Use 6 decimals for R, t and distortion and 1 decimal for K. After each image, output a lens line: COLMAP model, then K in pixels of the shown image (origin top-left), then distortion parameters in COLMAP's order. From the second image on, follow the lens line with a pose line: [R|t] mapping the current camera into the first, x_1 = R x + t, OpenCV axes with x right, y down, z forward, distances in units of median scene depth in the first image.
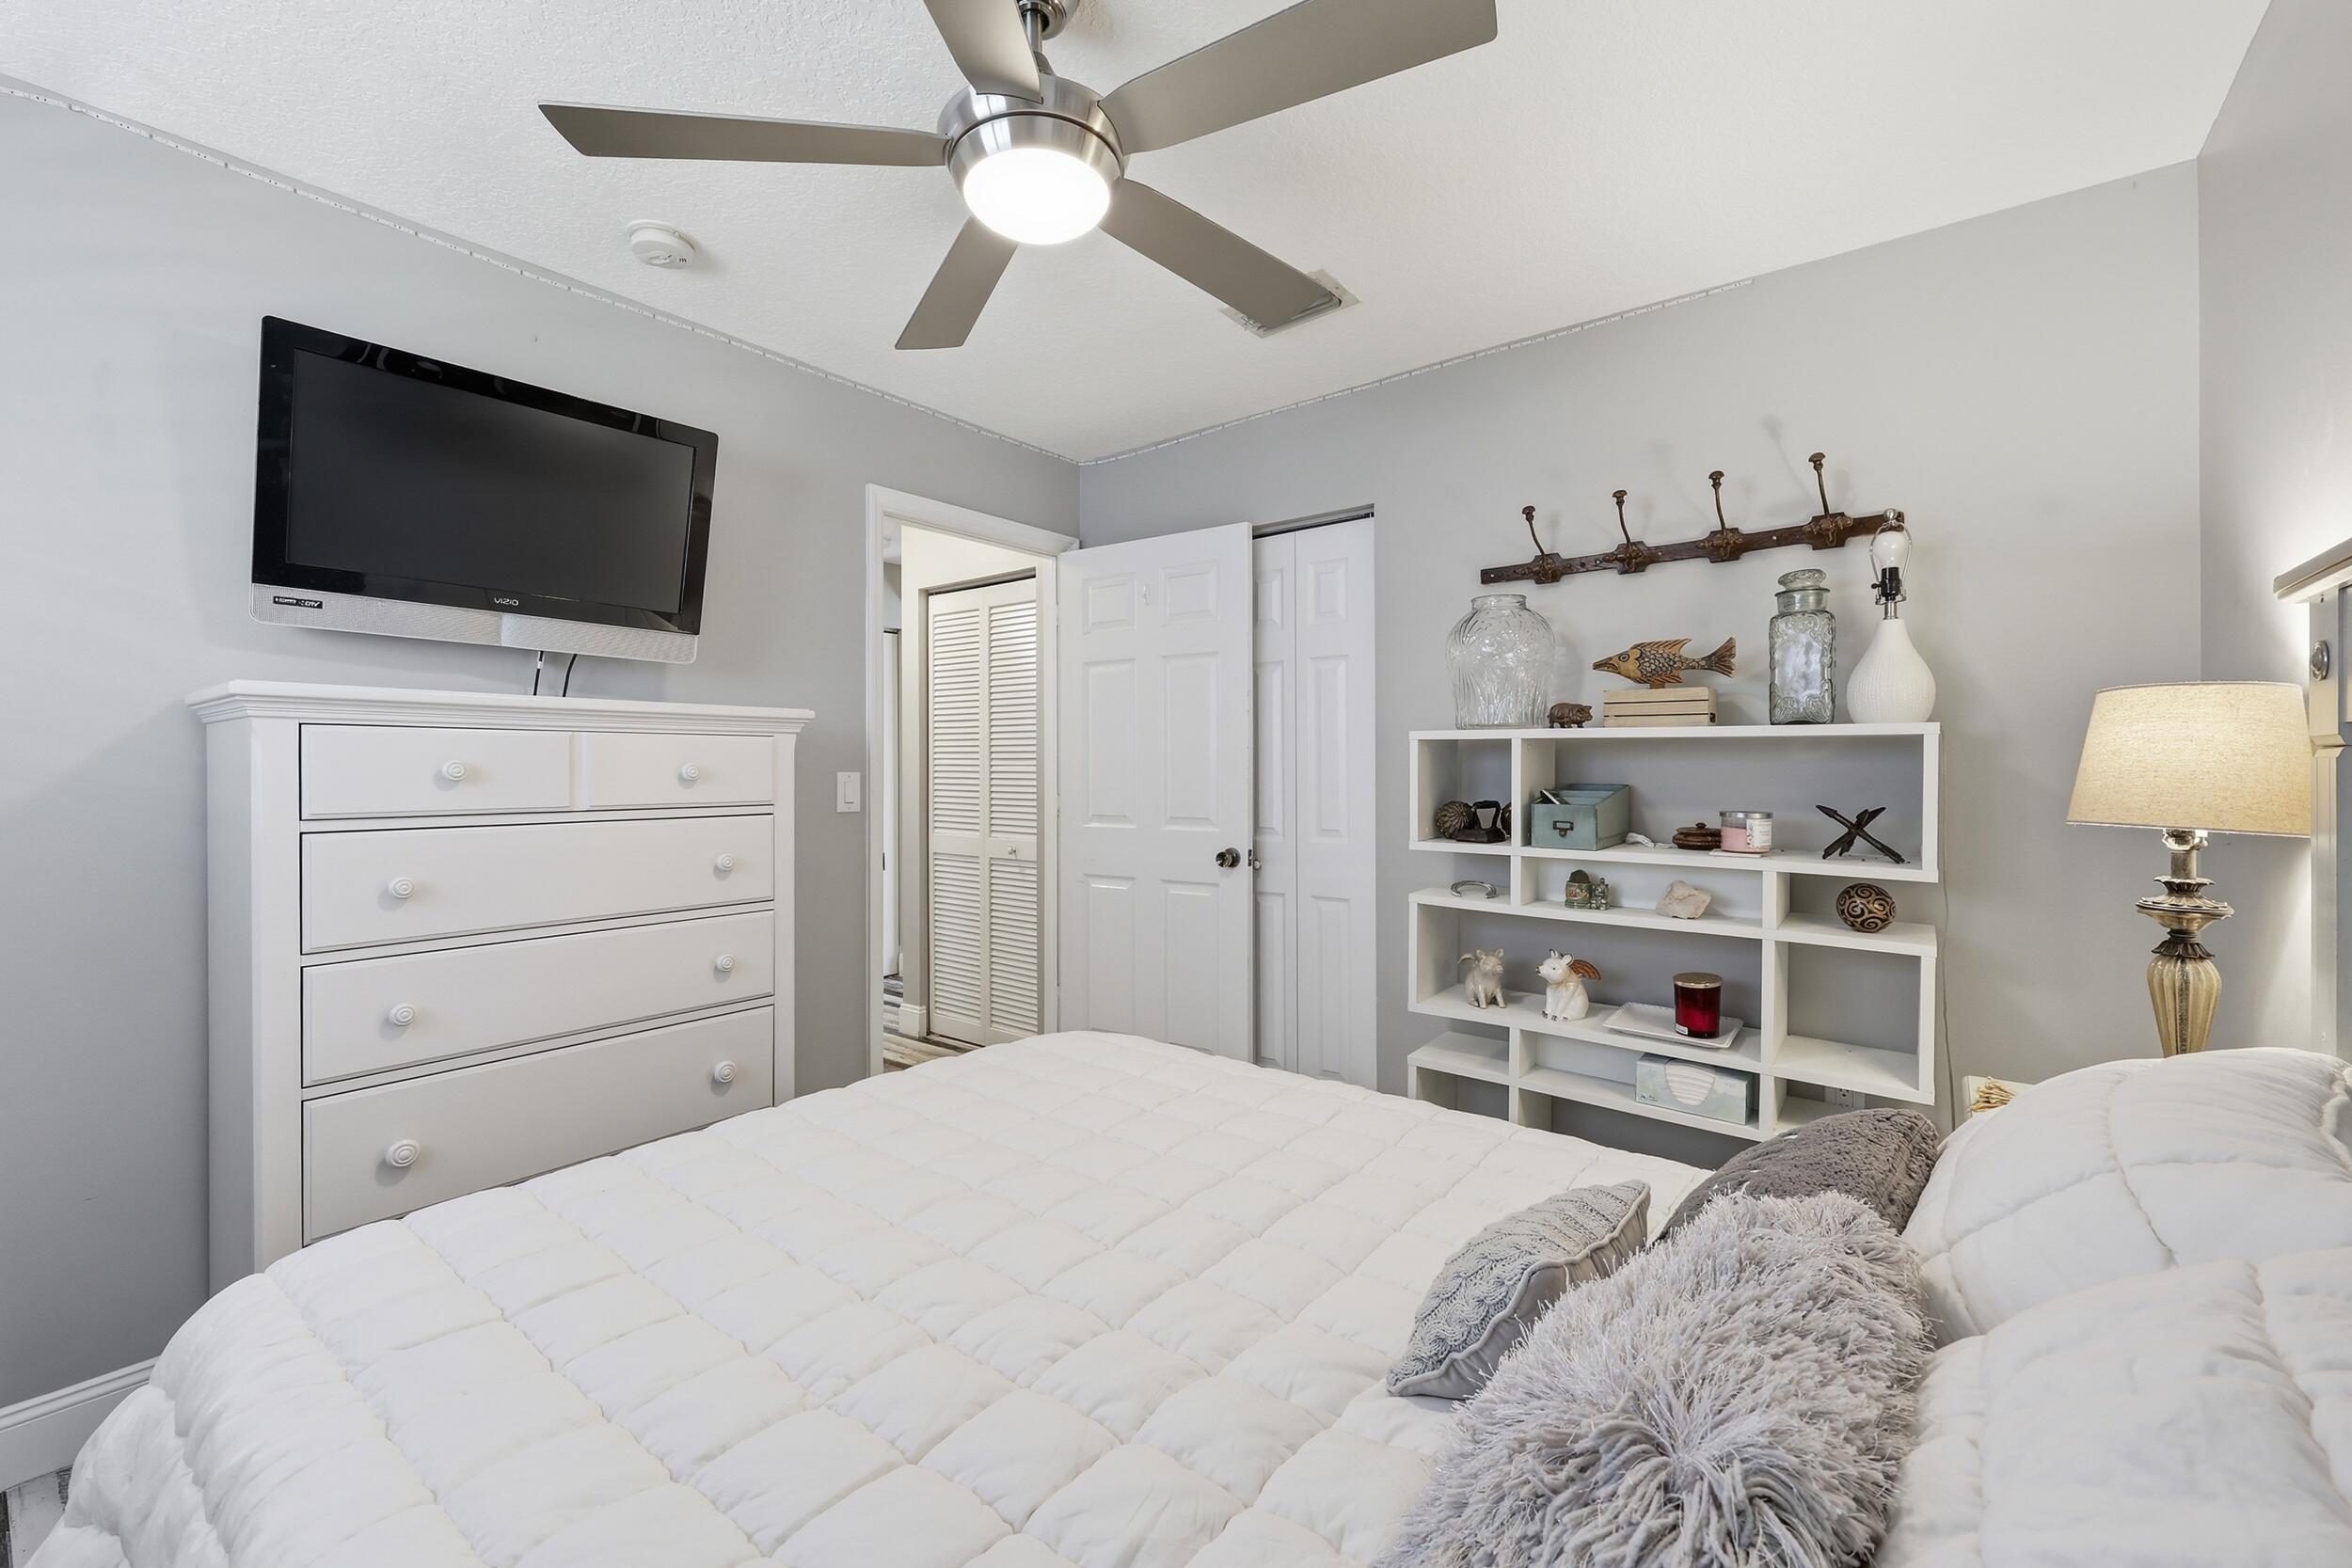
lens RADIAL K [[966.6, 0, 1179.1], [0, 966.6, 776.7], [0, 0, 1]] dist [0.000761, 0.000101]
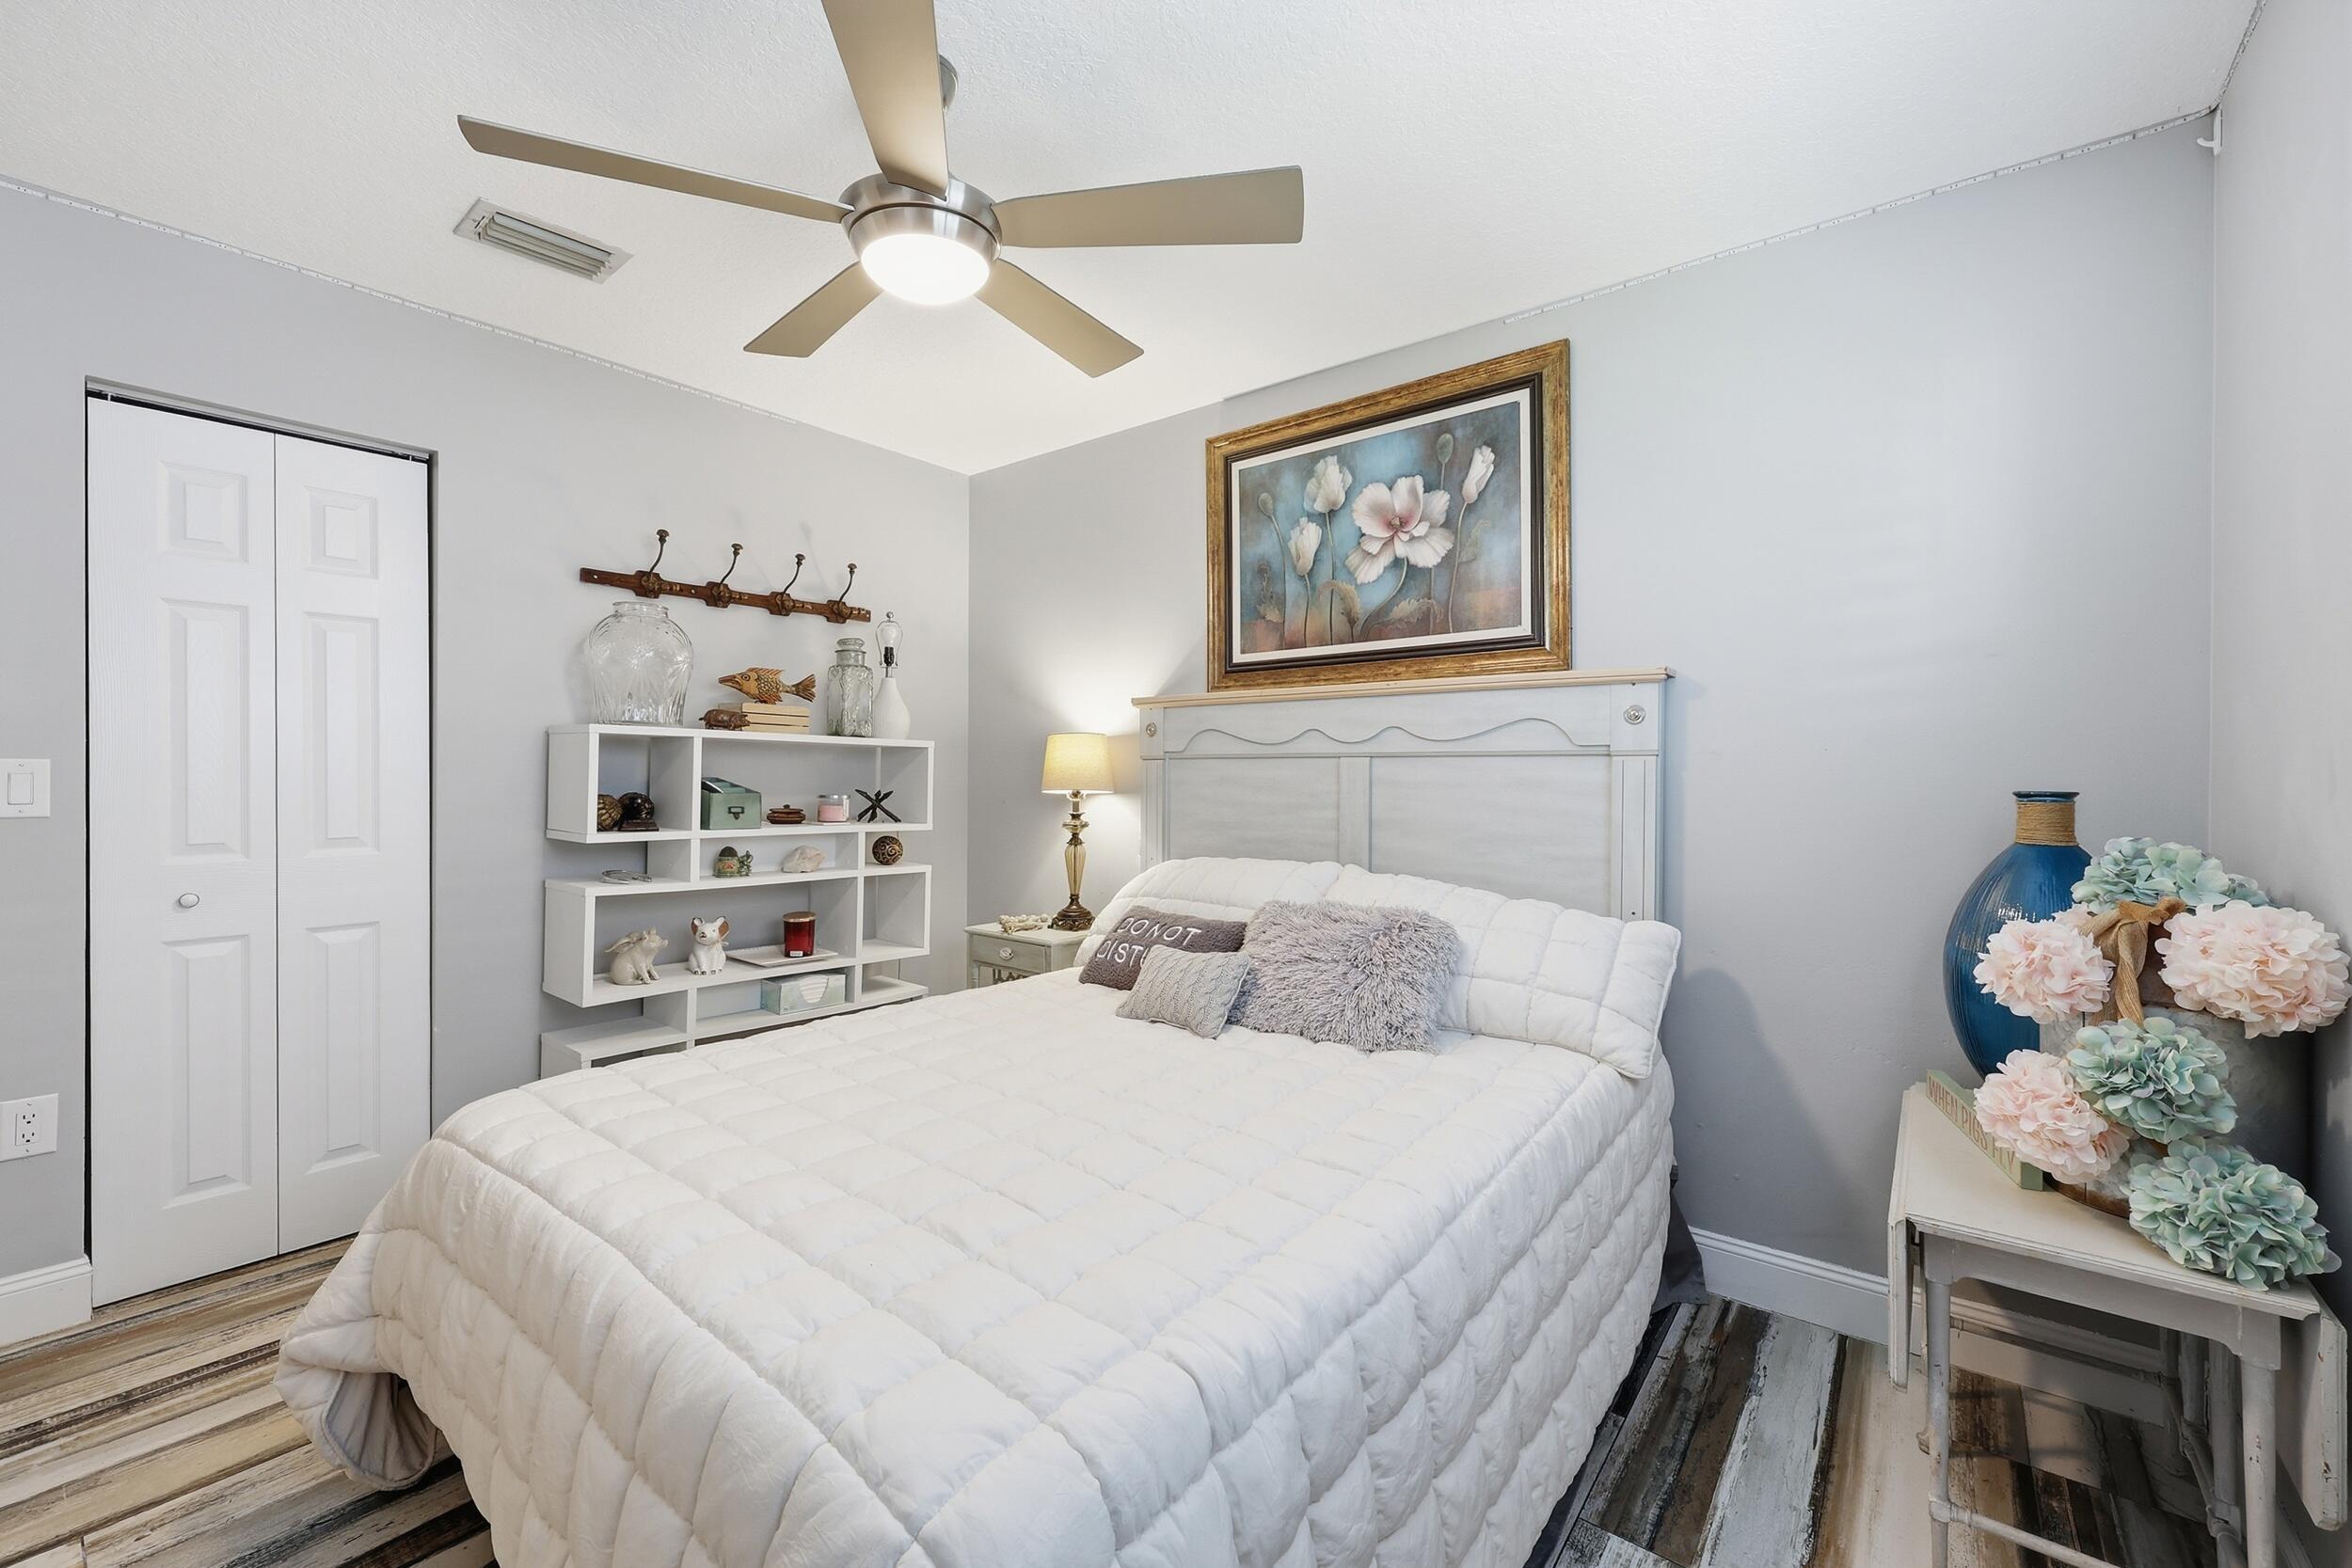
lens RADIAL K [[966.6, 0, 1179.1], [0, 966.6, 776.7], [0, 0, 1]] dist [0.000761, 0.000101]
pose [[0.002760, 0.001562, 0.999995, -0.829016], [0.003786, 0.999992, -0.001572, 0.012365], [-0.999989, 0.003790, 0.002754, 0.434227]]
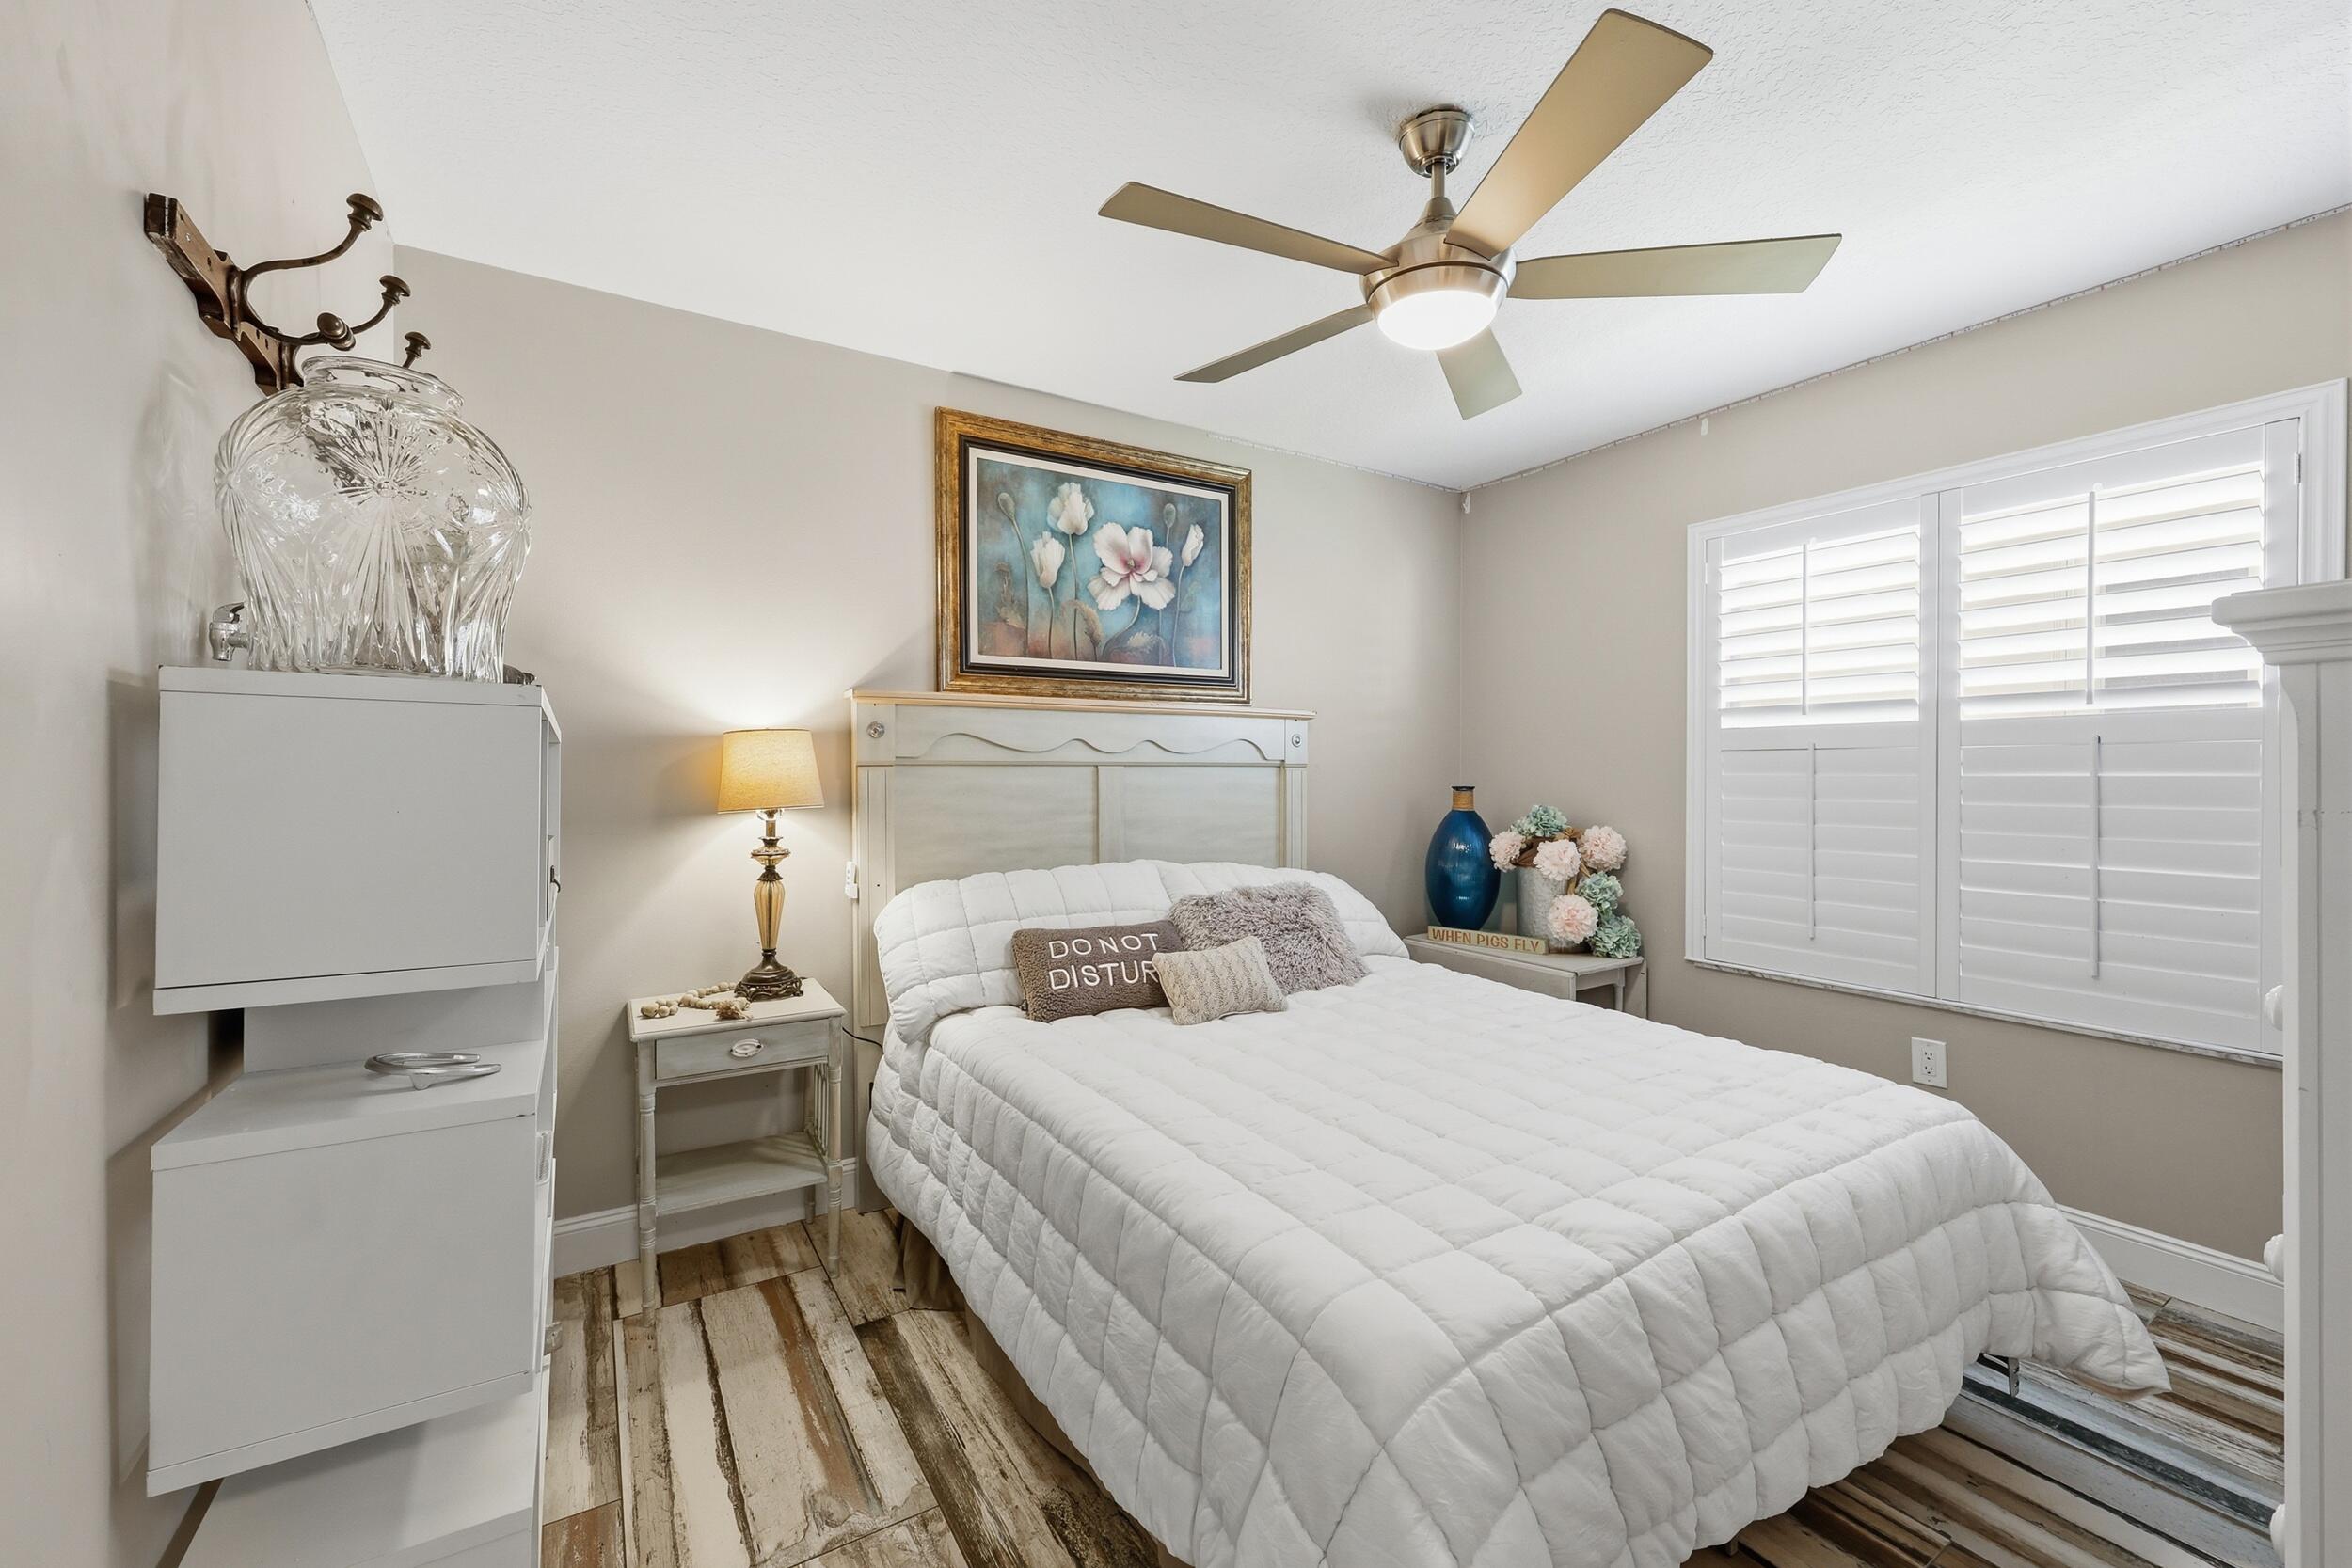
lens RADIAL K [[924.3, 0, 1188.8], [0, 924.3, 786.0], [0, 0, 1]] dist [-0.000089, -0.000030]
pose [[-0.943331, 0.003340, 0.331835, -0.152092], [0.009124, 0.999832, 0.015874, -0.004419], [-0.331727, 0.018002, -0.943204, 1.392684]]
